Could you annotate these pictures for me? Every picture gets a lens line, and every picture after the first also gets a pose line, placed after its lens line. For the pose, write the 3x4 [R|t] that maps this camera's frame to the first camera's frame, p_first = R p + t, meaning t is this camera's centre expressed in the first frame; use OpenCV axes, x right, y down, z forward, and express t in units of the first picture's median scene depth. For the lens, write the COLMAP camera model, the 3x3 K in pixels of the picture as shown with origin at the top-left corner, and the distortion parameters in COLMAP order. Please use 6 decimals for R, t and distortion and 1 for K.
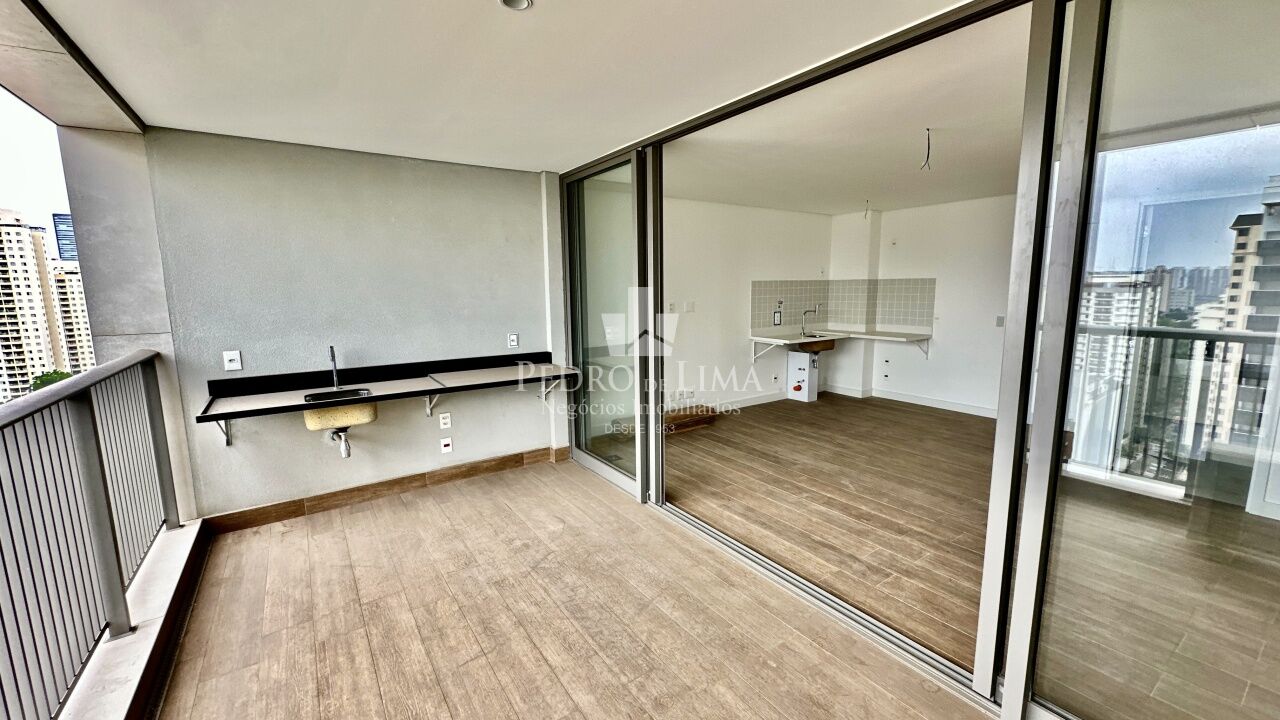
lens RADIAL K [[509.2, 0, 640.6], [0, 509.2, 360.6], [0, 0, 1]] dist [-0.004115, 0.001139]
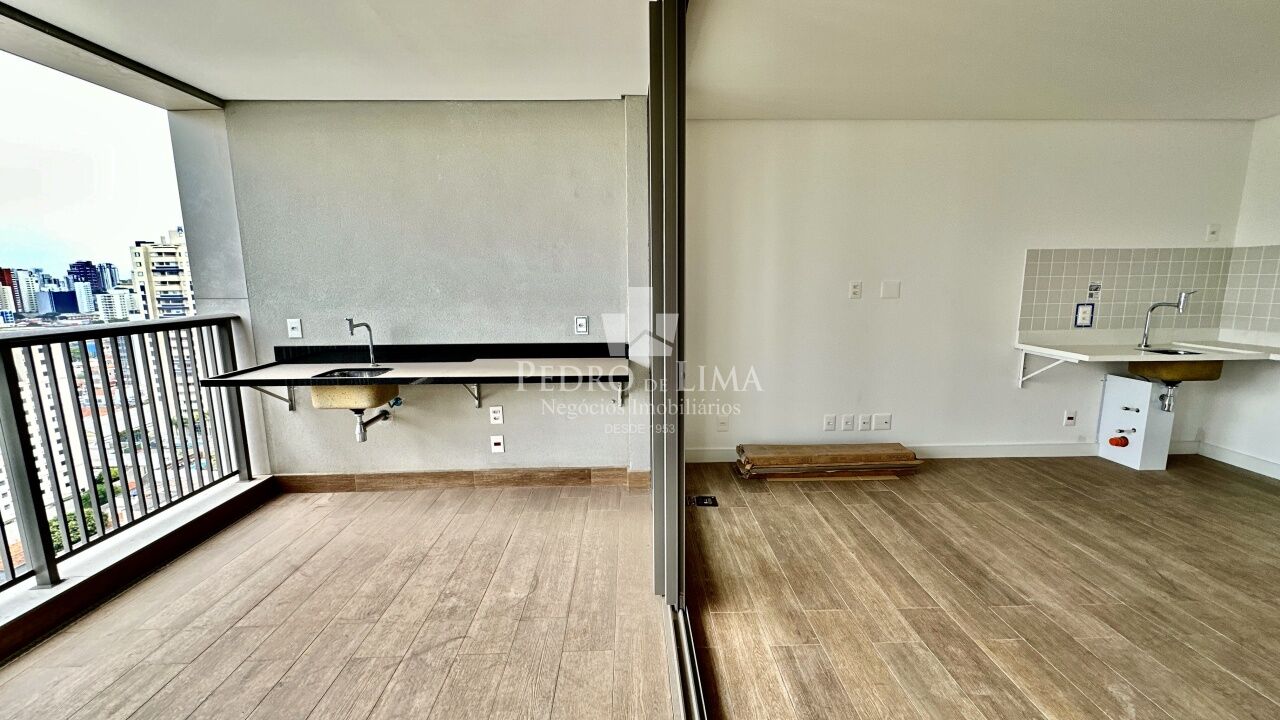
lens RADIAL K [[509.2, 0, 640.5], [0, 509.2, 360.9], [0, 0, 1]] dist [-0.004115, 0.001139]
pose [[0.840021, 0.090847, -0.534894, 0.275683], [-0.080010, 0.995845, 0.043484, -0.029139], [0.536622, 0.006269, 0.843800, 0.432144]]
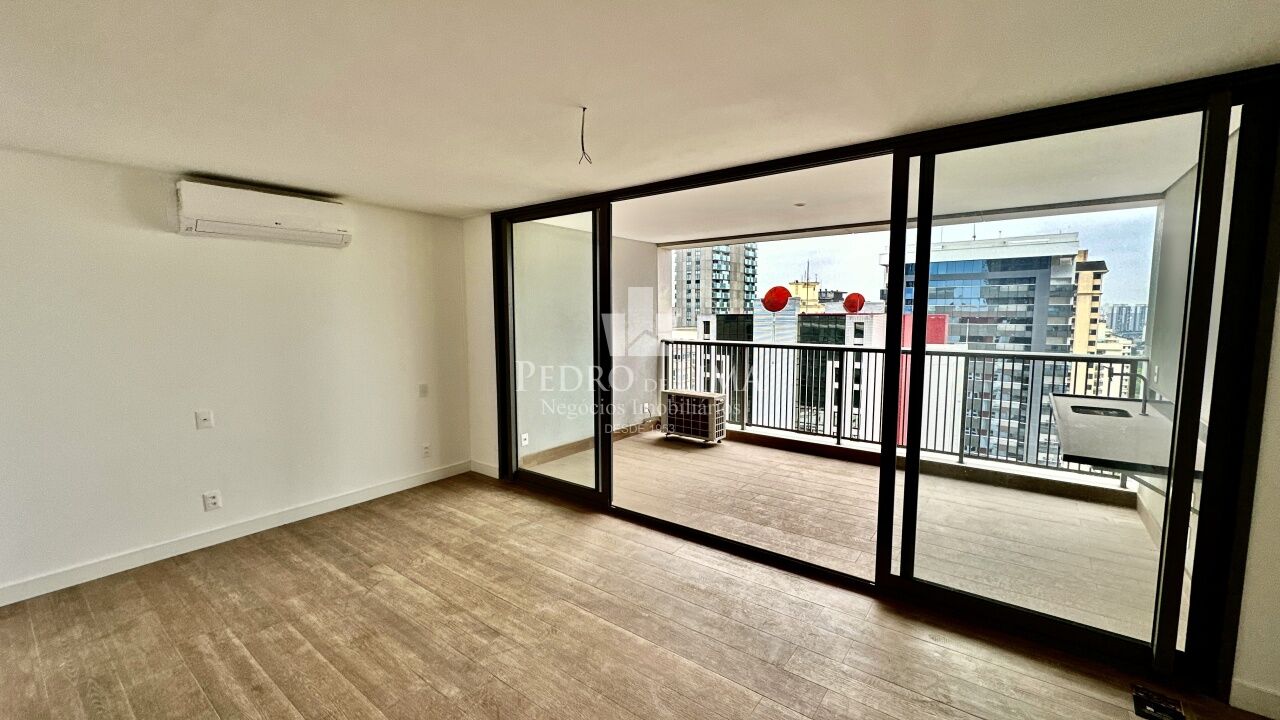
lens RADIAL K [[509.2, 0, 640.6], [0, 509.2, 360.5], [0, 0, 1]] dist [-0.004115, 0.001139]
pose [[-0.948145, 0.045198, -0.314608, 0.591100], [-0.032838, 0.970610, 0.238407, -0.229312], [0.316137, 0.236375, -0.918795, 1.426303]]
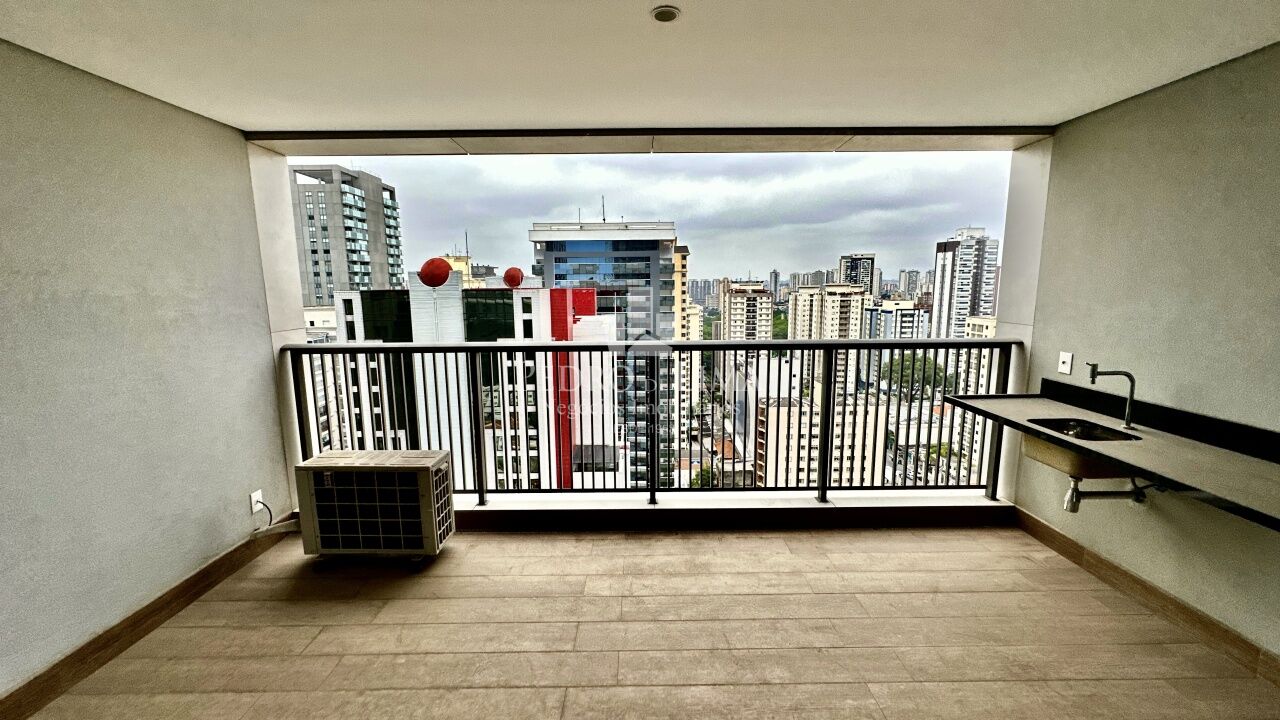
lens RADIAL K [[509.2, 0, 641.8], [0, 509.2, 360.4], [0, 0, 1]] dist [-0.004115, 0.001139]
pose [[-0.556772, 0.139295, -0.818903, 0.311200], [-0.107789, 0.965389, 0.237498, -0.117071], [0.823642, 0.220501, -0.522487, 0.713936]]
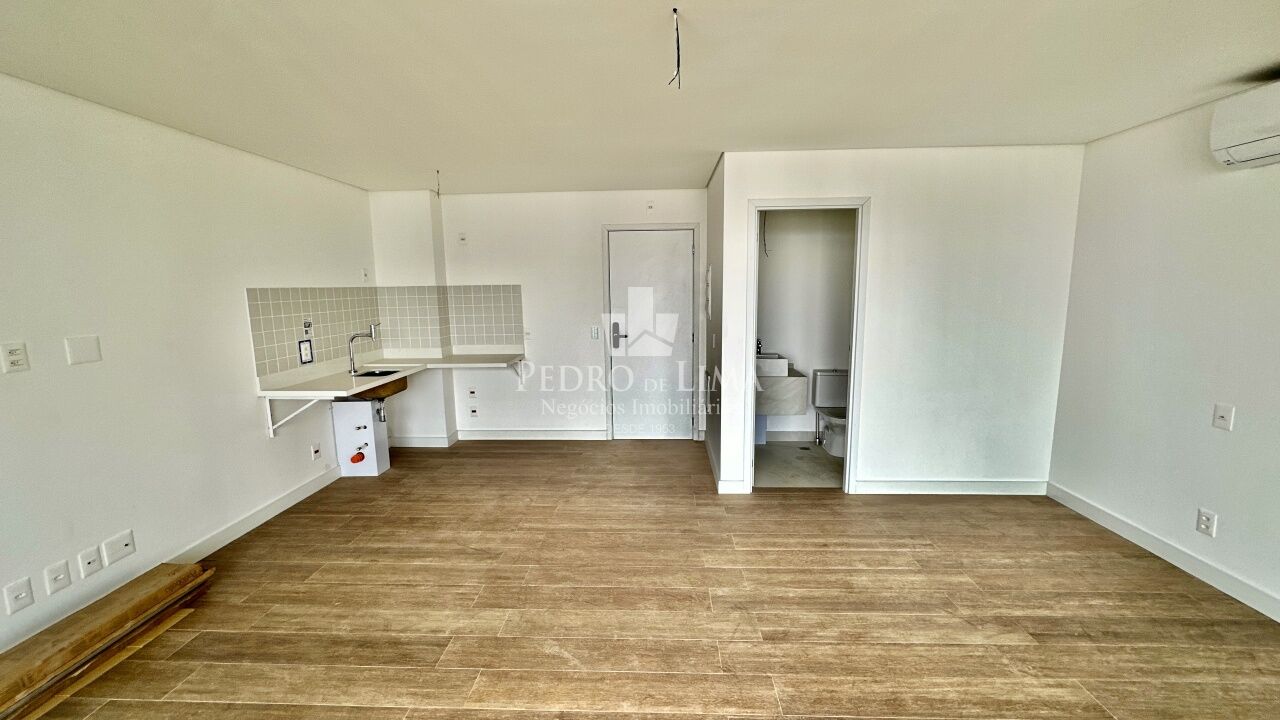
lens RADIAL K [[509.2, 0, 641.3], [0, 509.2, 361.0], [0, 0, 1]] dist [-0.004115, 0.001139]
pose [[0.596252, -0.114320, 0.794616, 0.056047], [0.123824, 0.991060, 0.049669, -0.092775], [-0.793191, 0.068777, 0.605077, 0.585484]]
